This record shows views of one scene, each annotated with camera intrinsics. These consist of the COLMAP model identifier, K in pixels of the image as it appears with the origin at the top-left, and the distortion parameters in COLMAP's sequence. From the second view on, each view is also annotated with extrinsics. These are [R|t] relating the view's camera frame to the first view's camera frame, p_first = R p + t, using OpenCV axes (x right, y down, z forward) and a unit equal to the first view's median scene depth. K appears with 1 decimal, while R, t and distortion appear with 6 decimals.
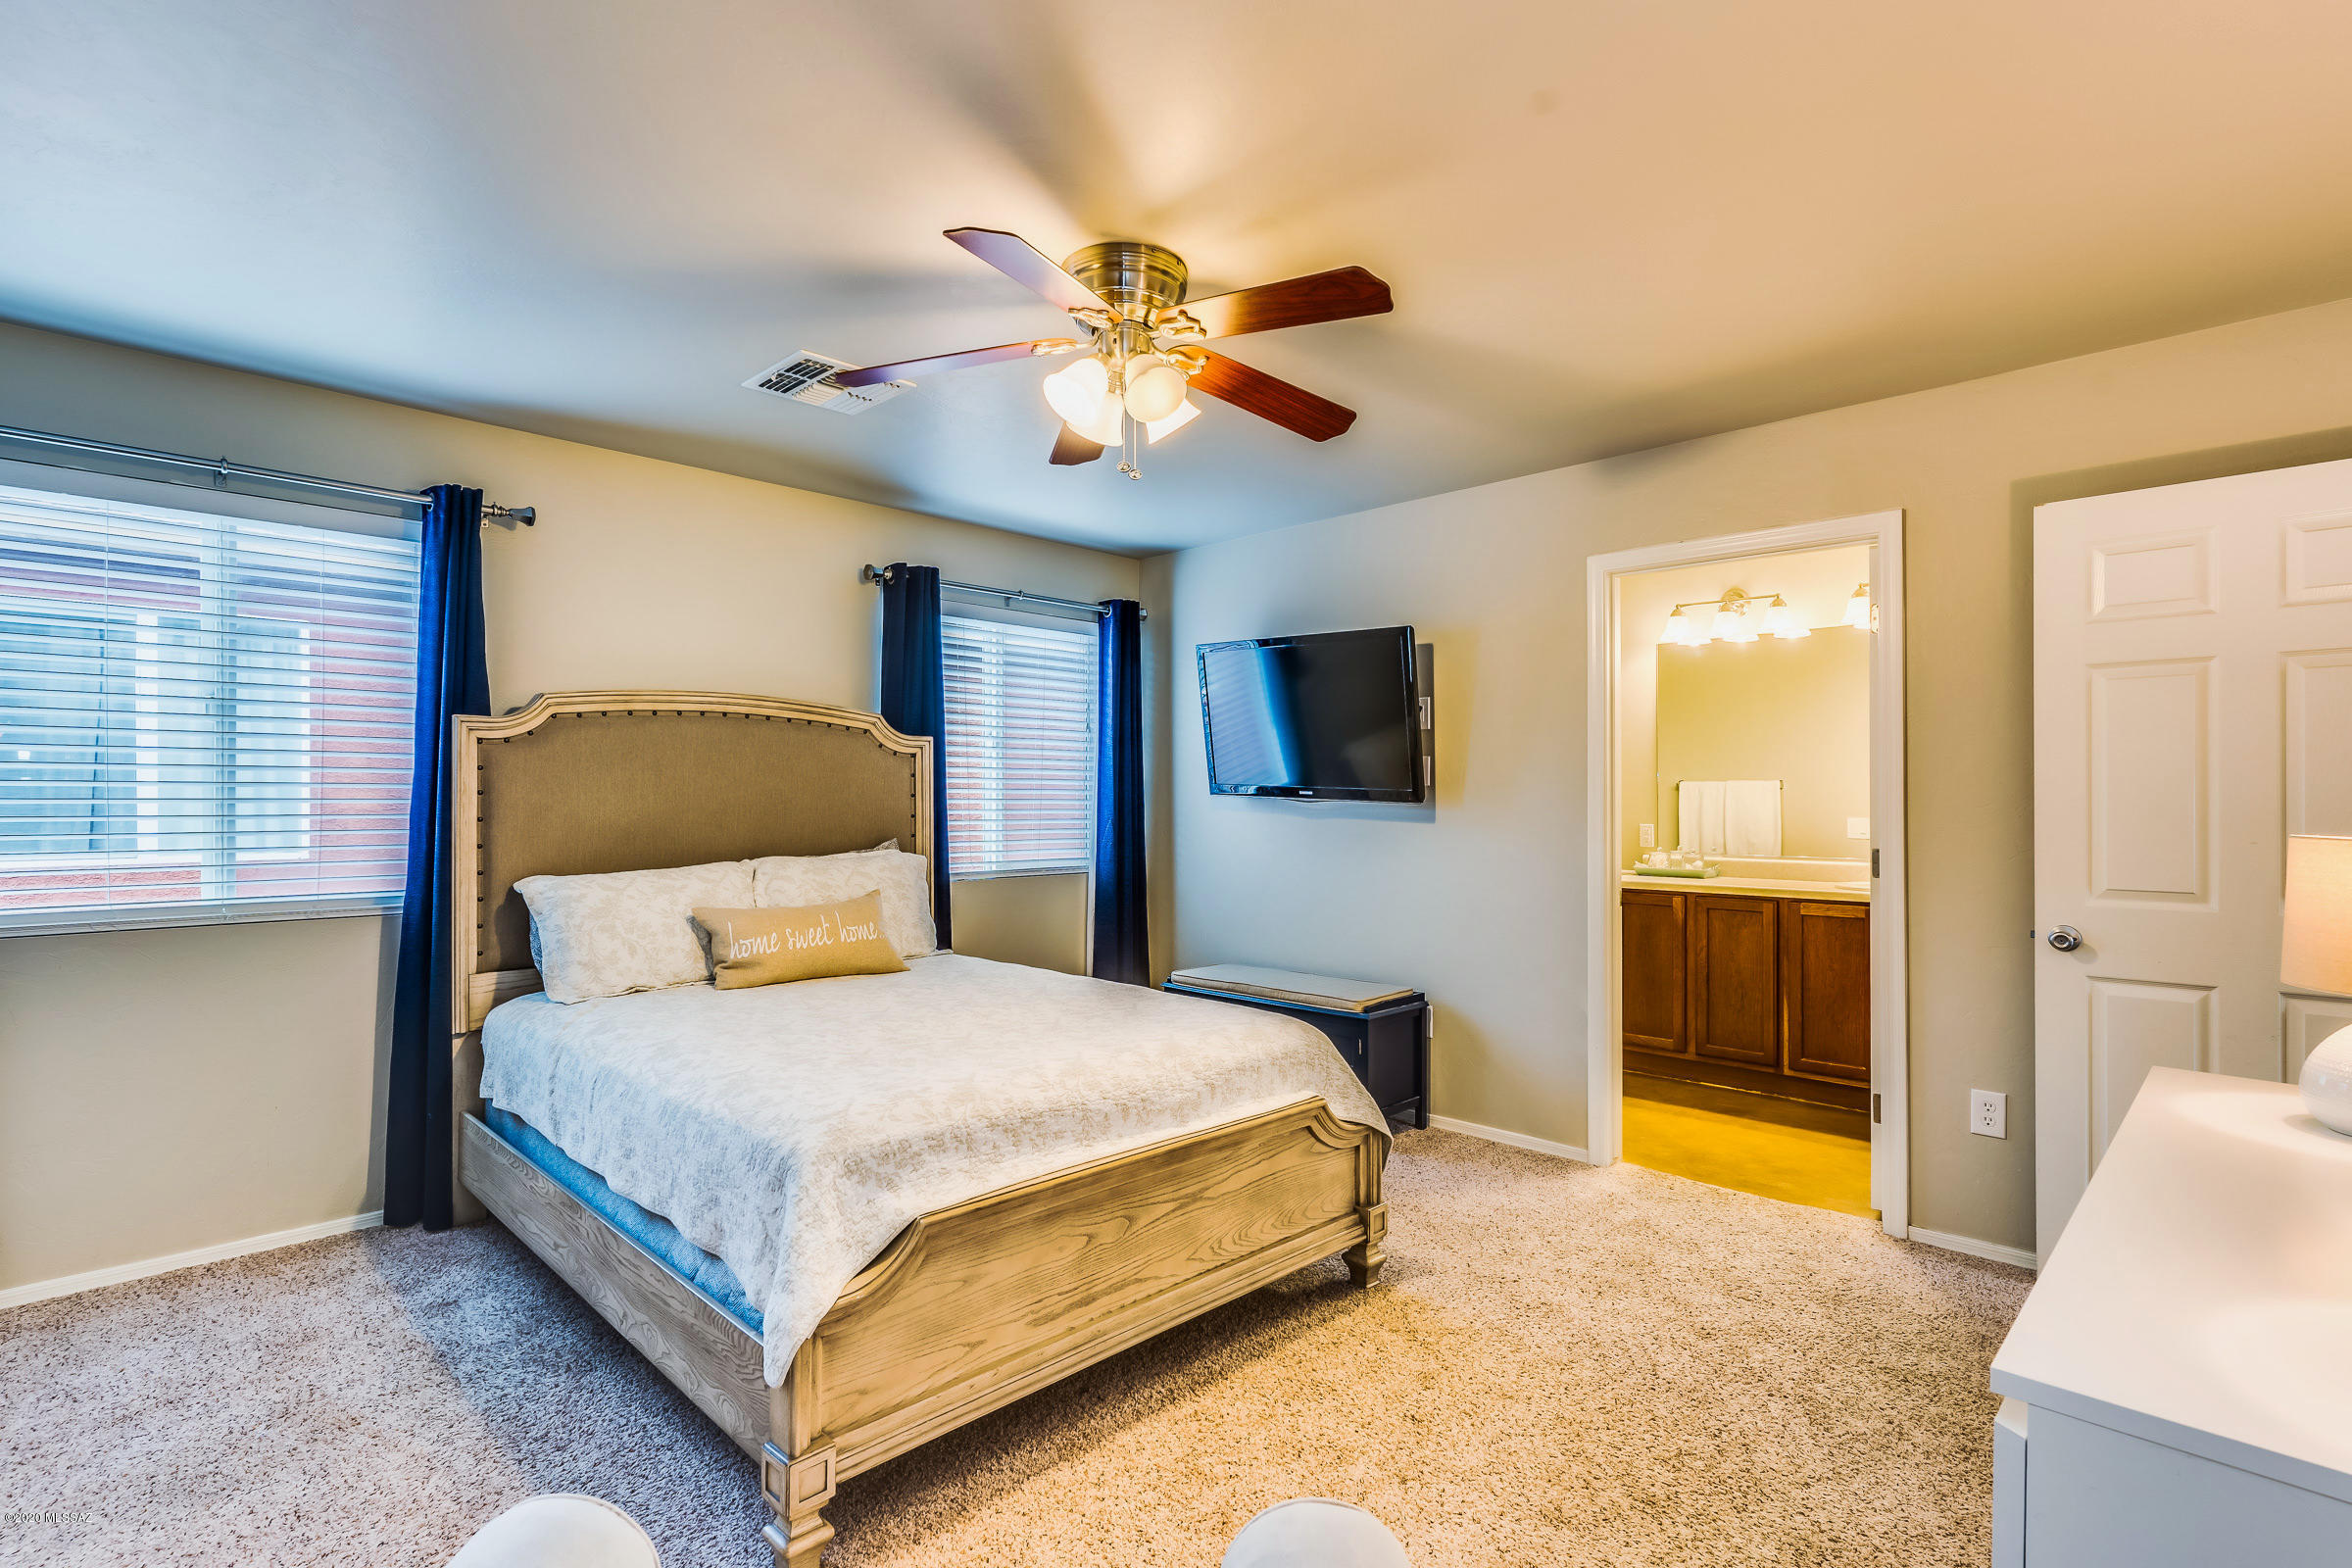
lens RADIAL K [[1129.2, 0, 1179.3], [0, 1129.2, 793.6], [0, 0, 1]] dist [0.004380, -0.002419]
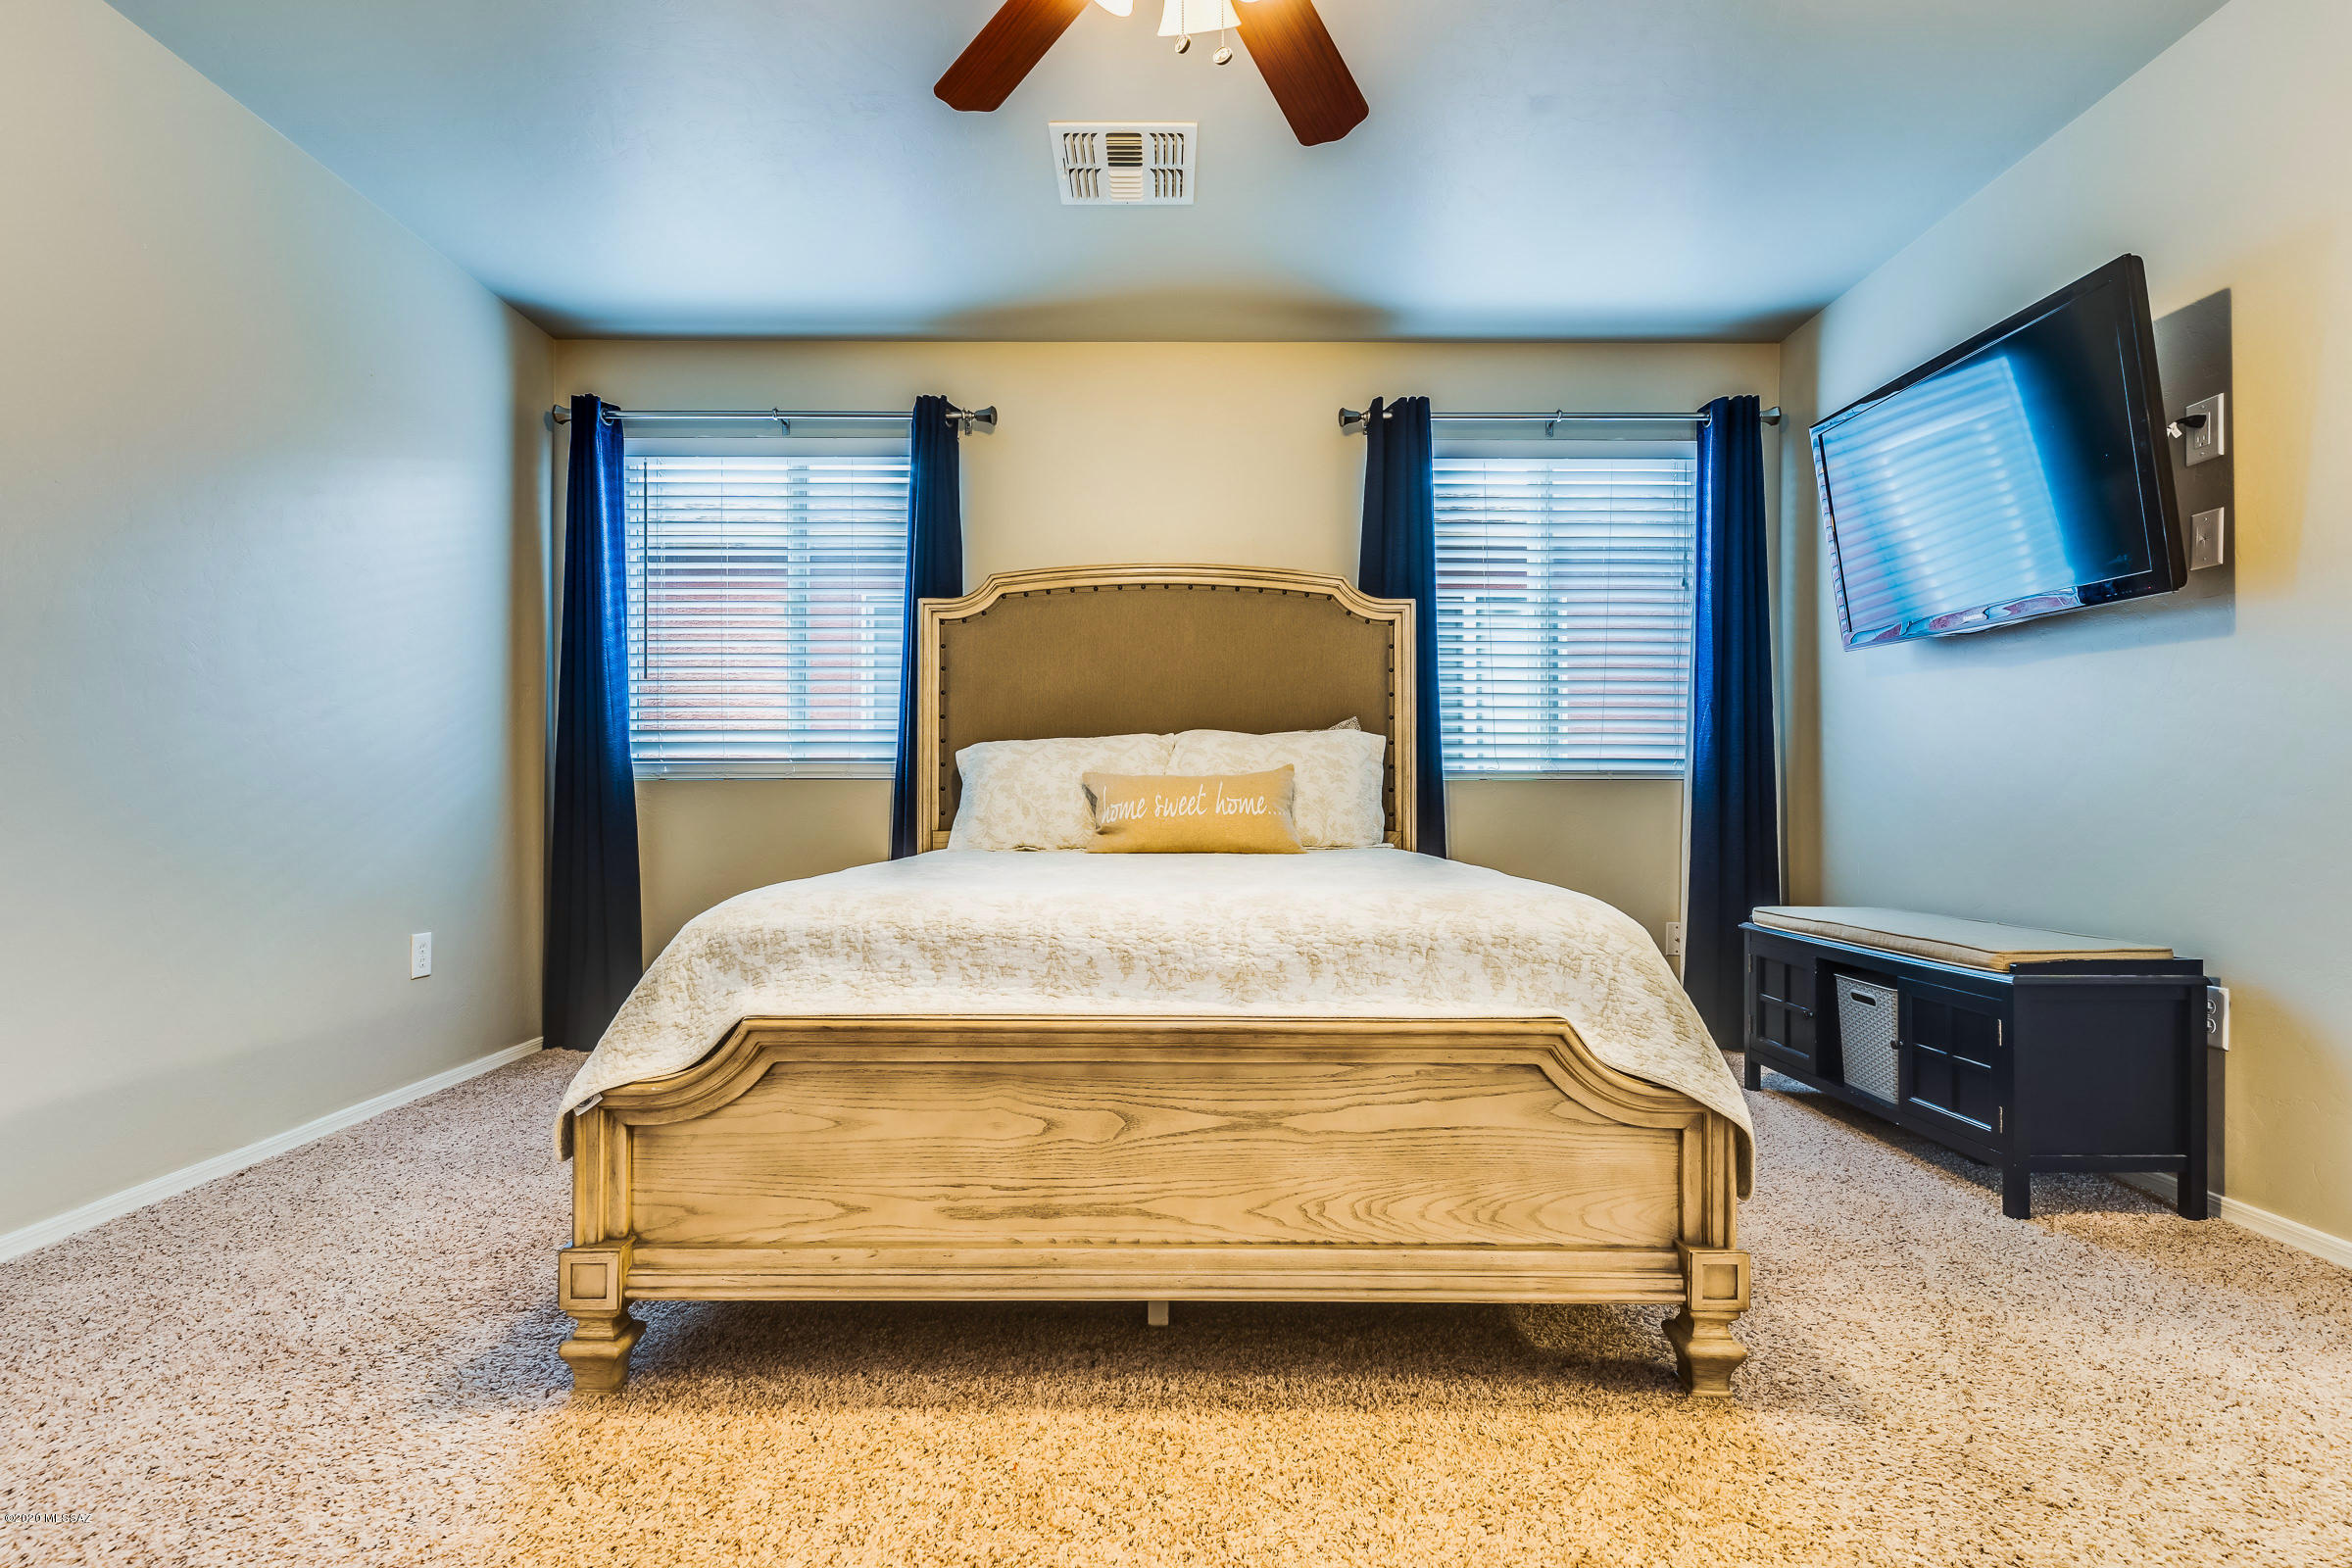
lens RADIAL K [[1129.2, 0, 1170.6], [0, 1129.2, 795.1], [0, 0, 1]] dist [0.004380, -0.002419]
pose [[0.707649, -0.005442, -0.706543, 0.311516], [0.004532, 0.999985, -0.003163, 0.123831], [0.706550, -0.000964, 0.707663, 0.361781]]
